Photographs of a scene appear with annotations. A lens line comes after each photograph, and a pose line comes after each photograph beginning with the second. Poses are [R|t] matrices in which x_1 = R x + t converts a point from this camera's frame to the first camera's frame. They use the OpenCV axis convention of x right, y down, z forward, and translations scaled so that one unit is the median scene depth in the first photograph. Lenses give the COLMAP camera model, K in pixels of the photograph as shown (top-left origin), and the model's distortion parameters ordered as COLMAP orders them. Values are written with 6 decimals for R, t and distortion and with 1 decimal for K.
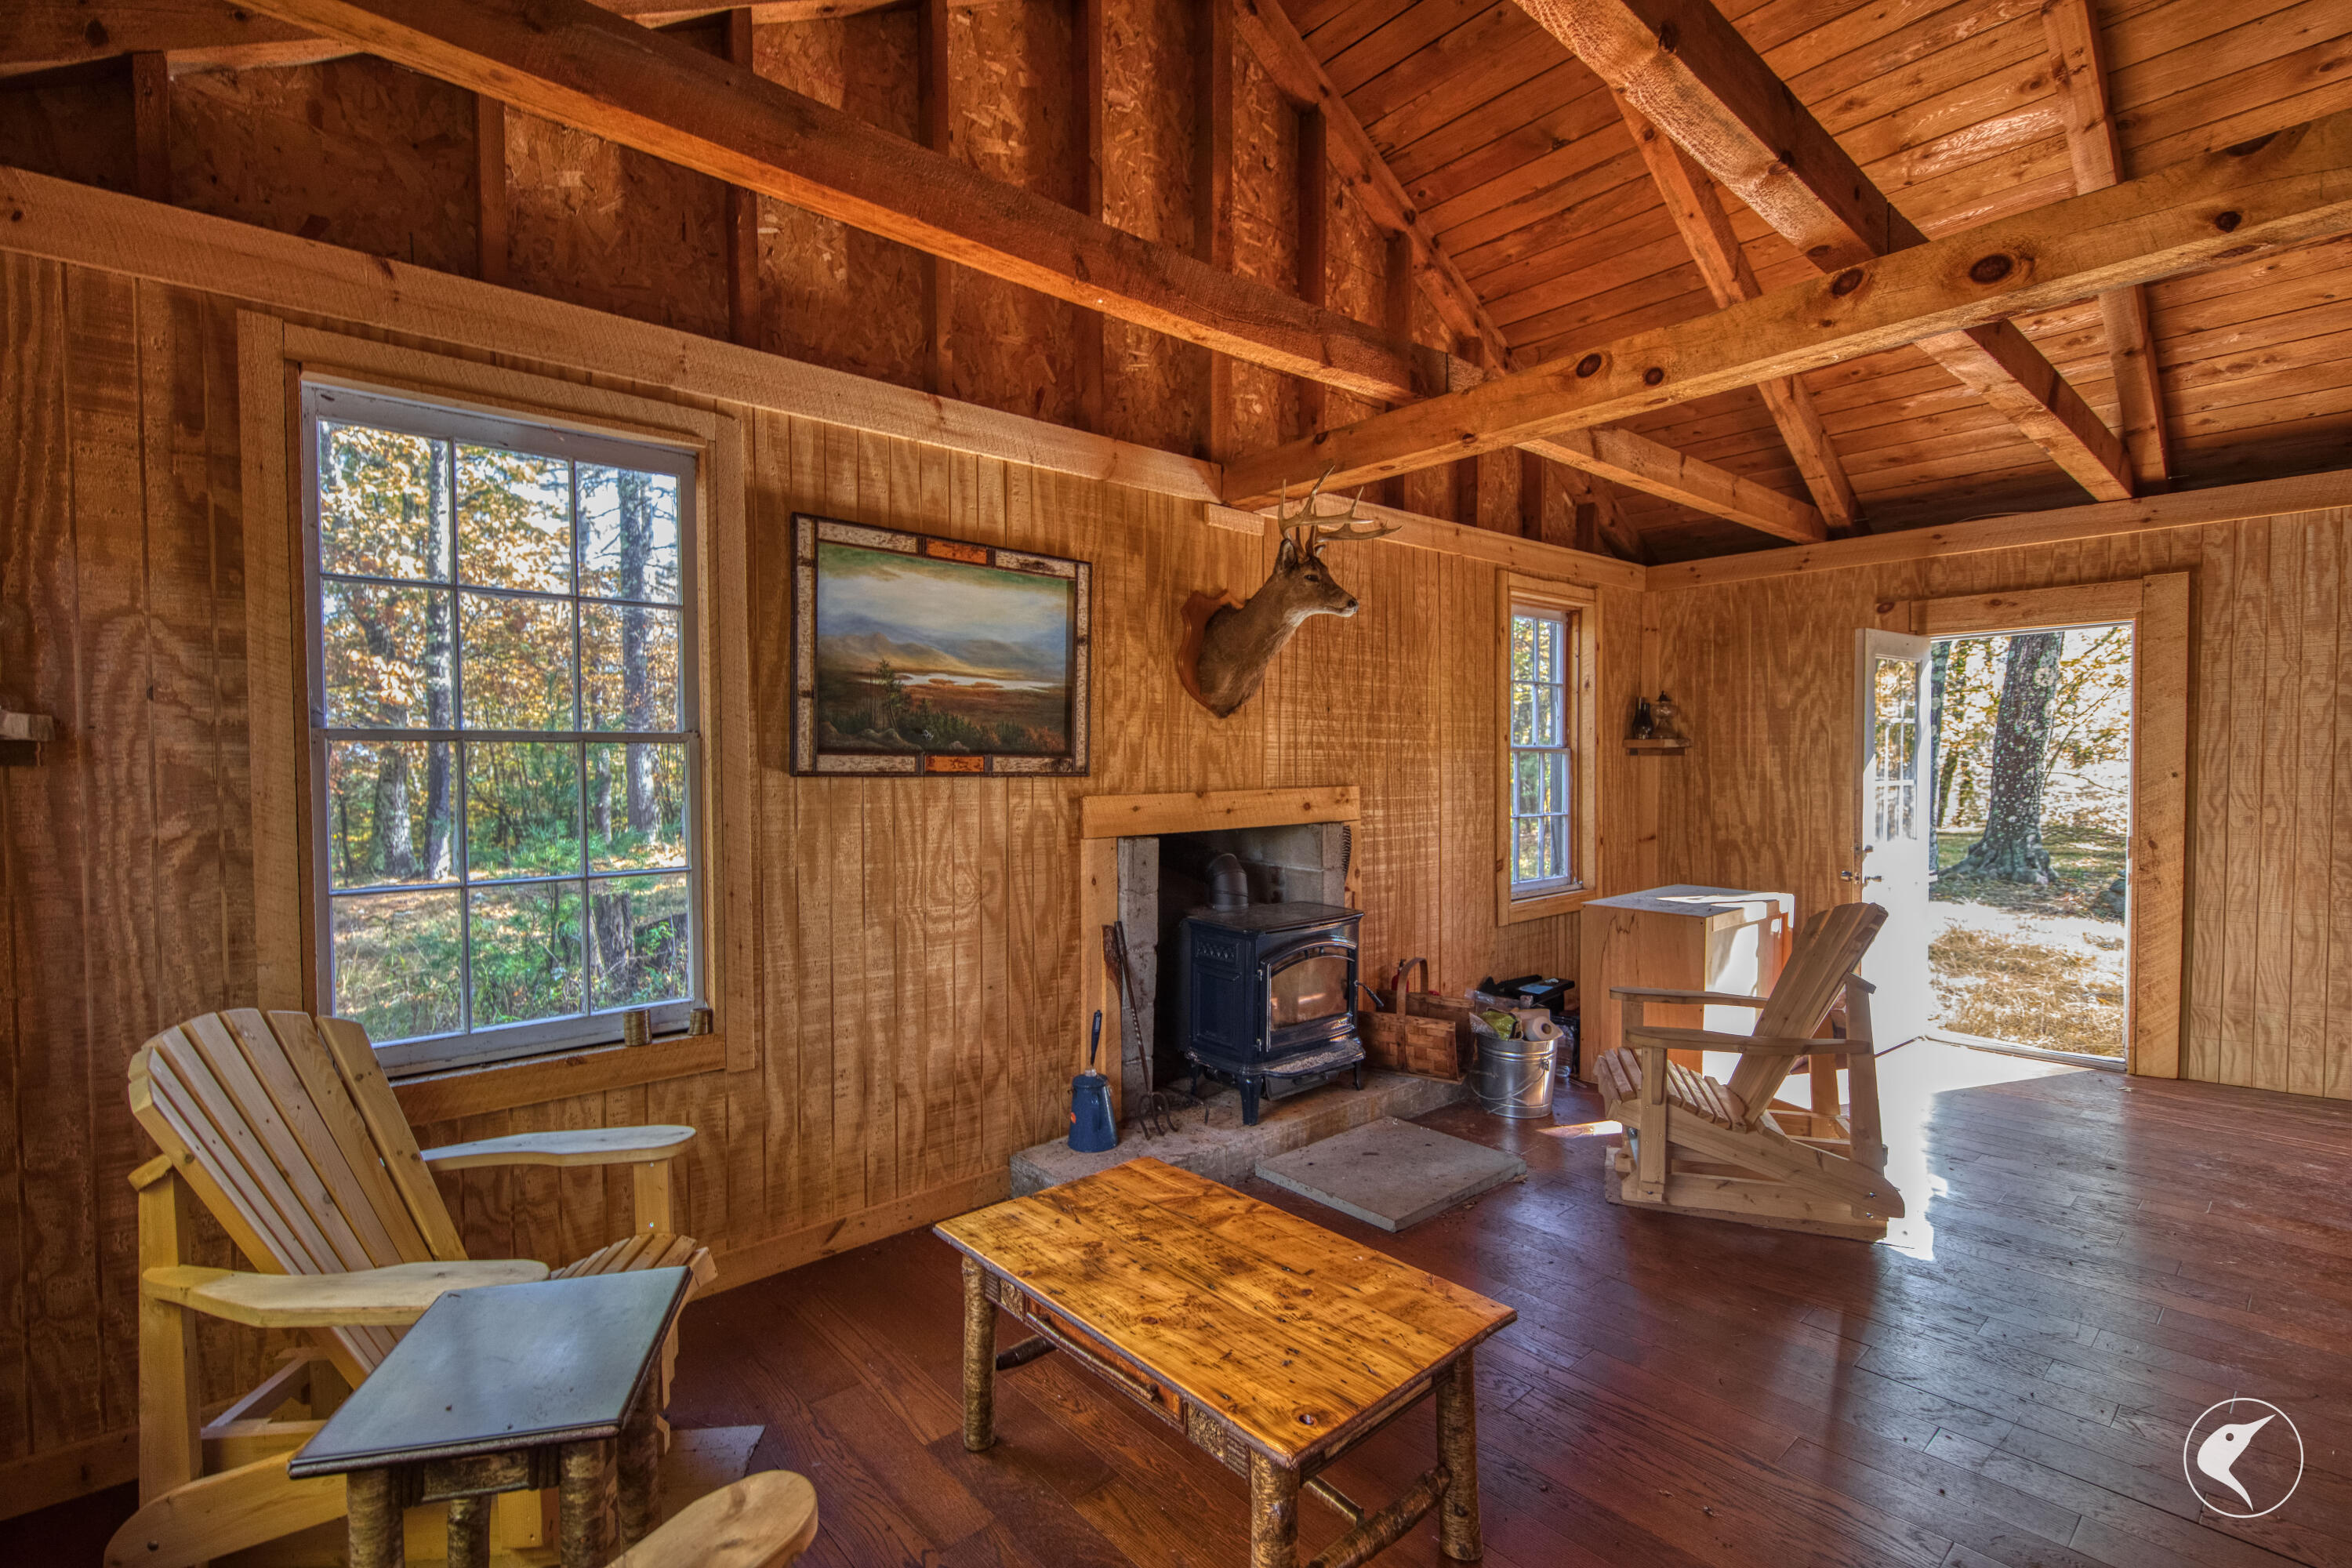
lens RADIAL K [[1062.1, 0, 1181.7], [0, 1062.1, 793.3], [0, 0, 1]] dist [-0.000421, -0.000208]
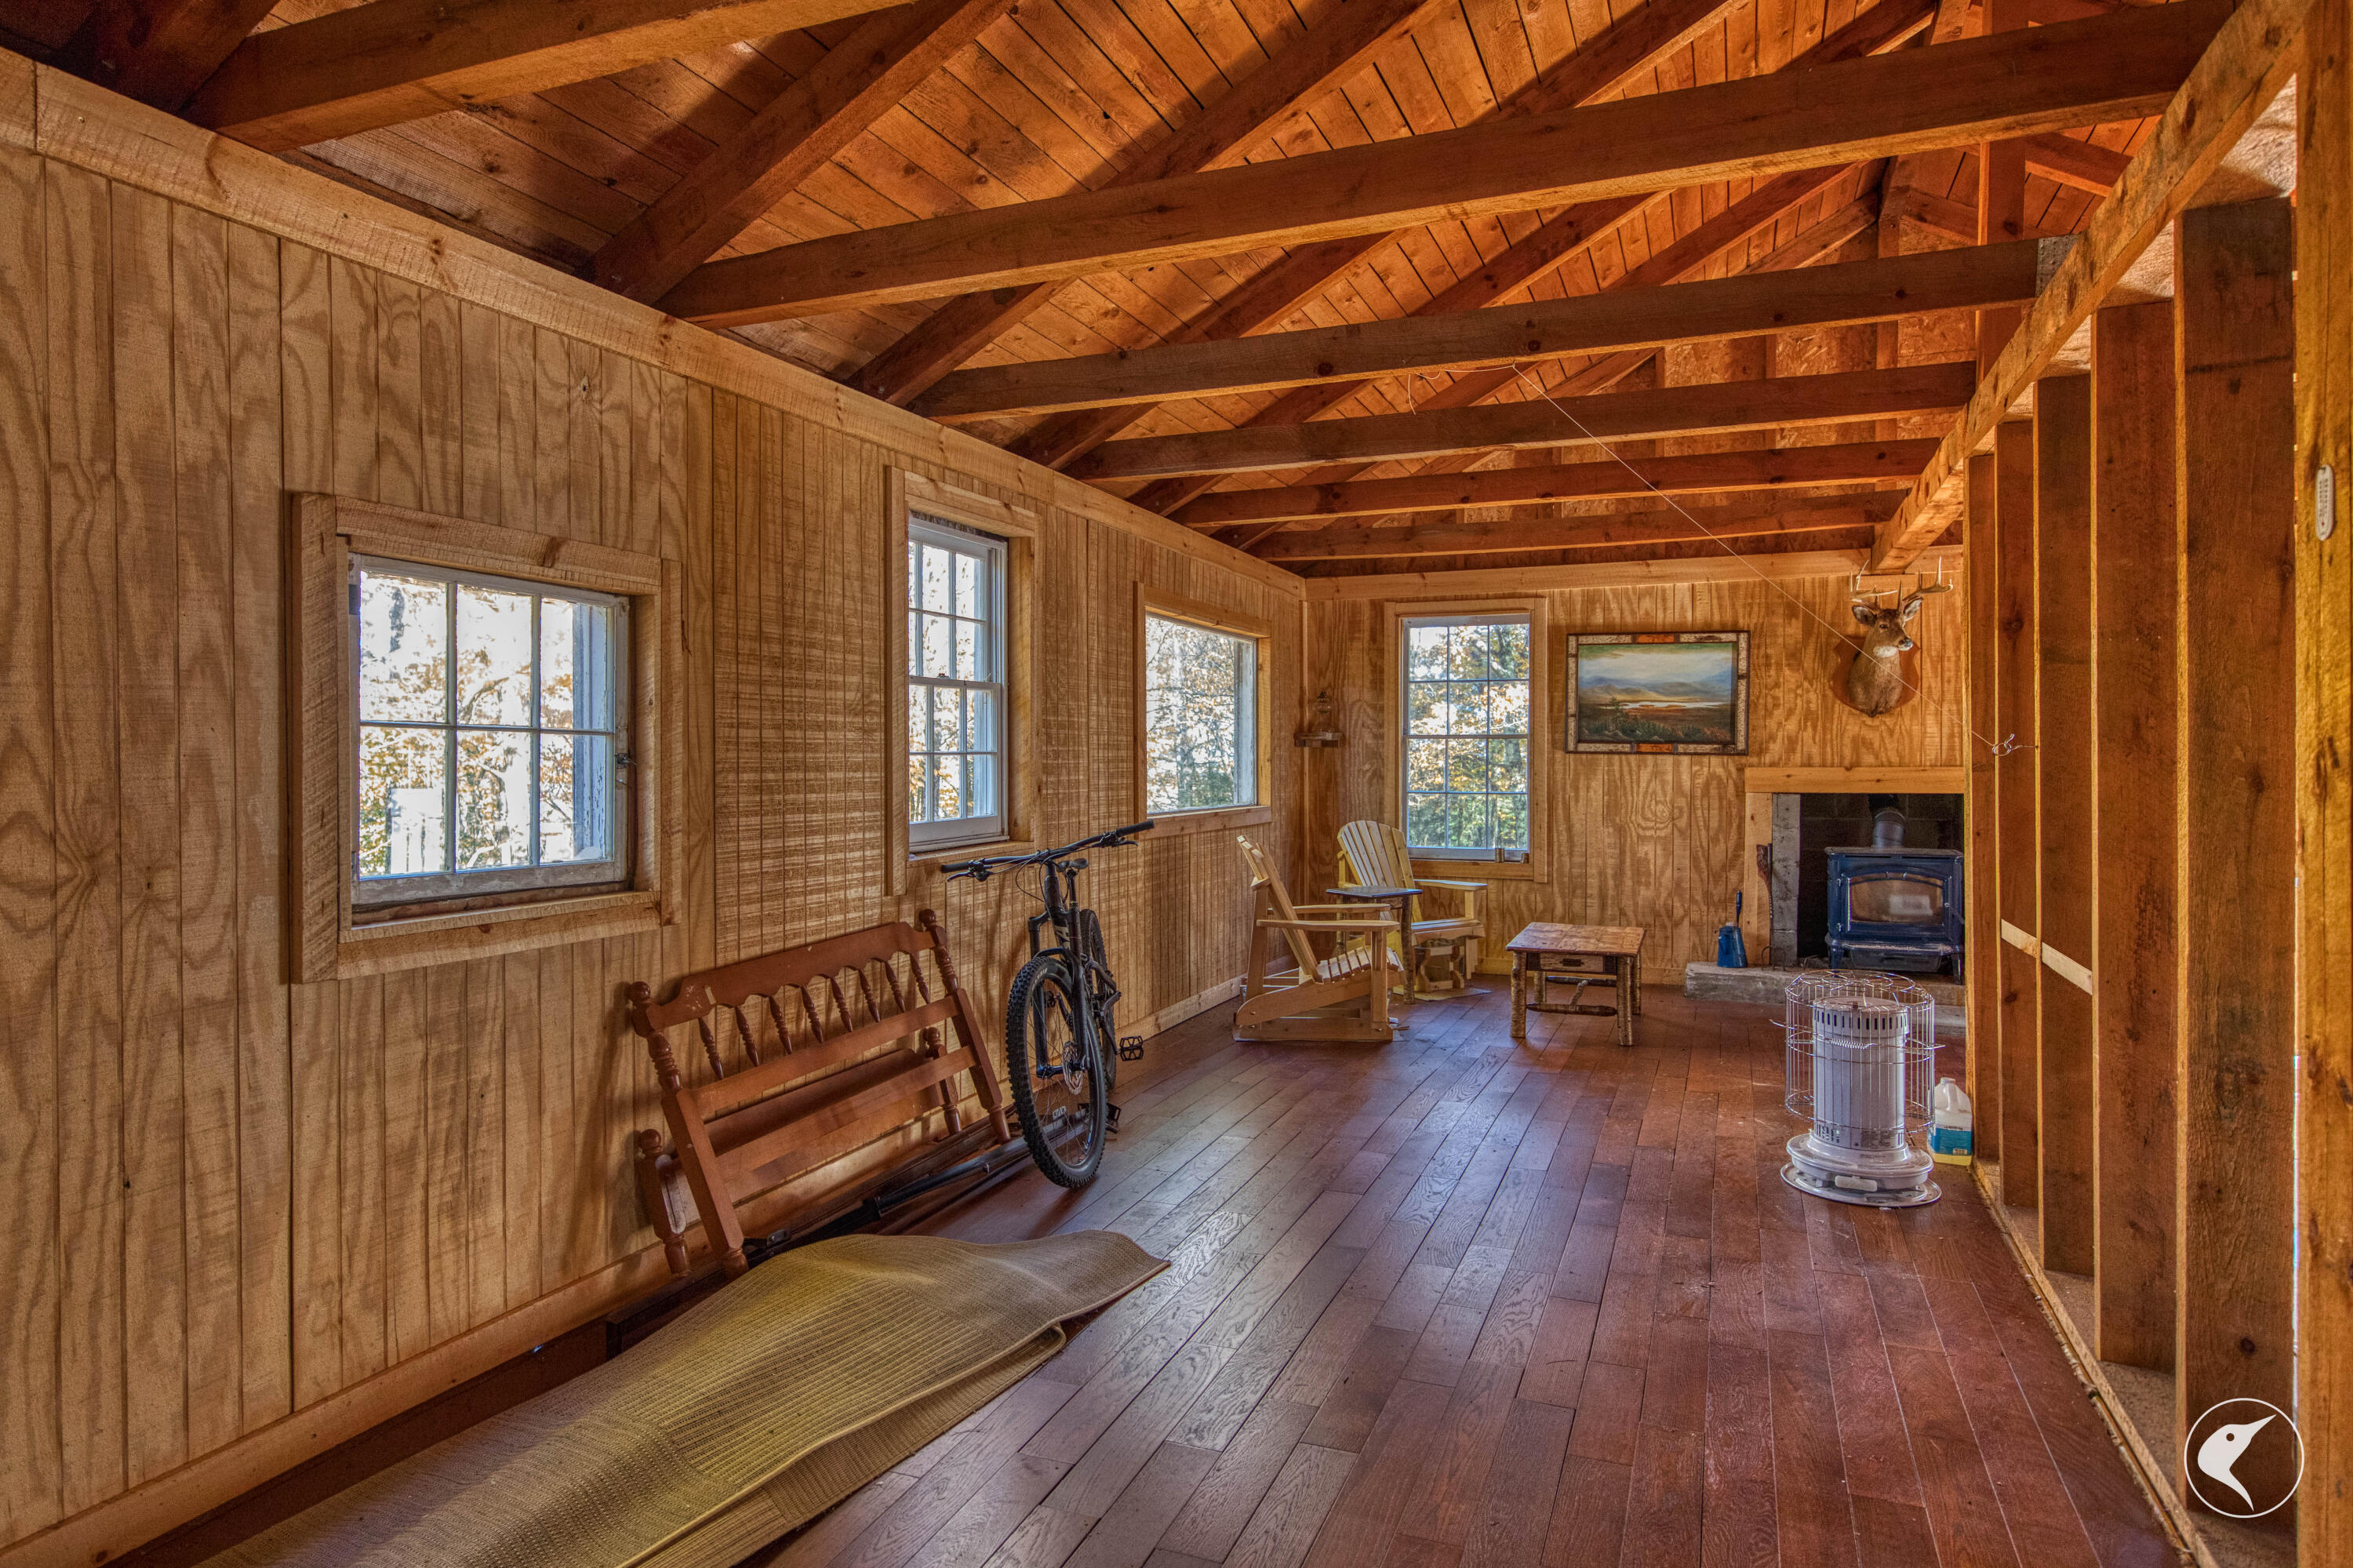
lens RADIAL K [[1368.7, 0, 1176.5], [0, 1368.7, 773.8], [0, 0, 1]] dist [-0.000094, 0.000002]
pose [[0.441363, 0.014424, -0.897213, 1.589956], [-0.031414, 0.999506, 0.000615, 0.044020], [0.896779, 0.027914, 0.441598, -0.850657]]
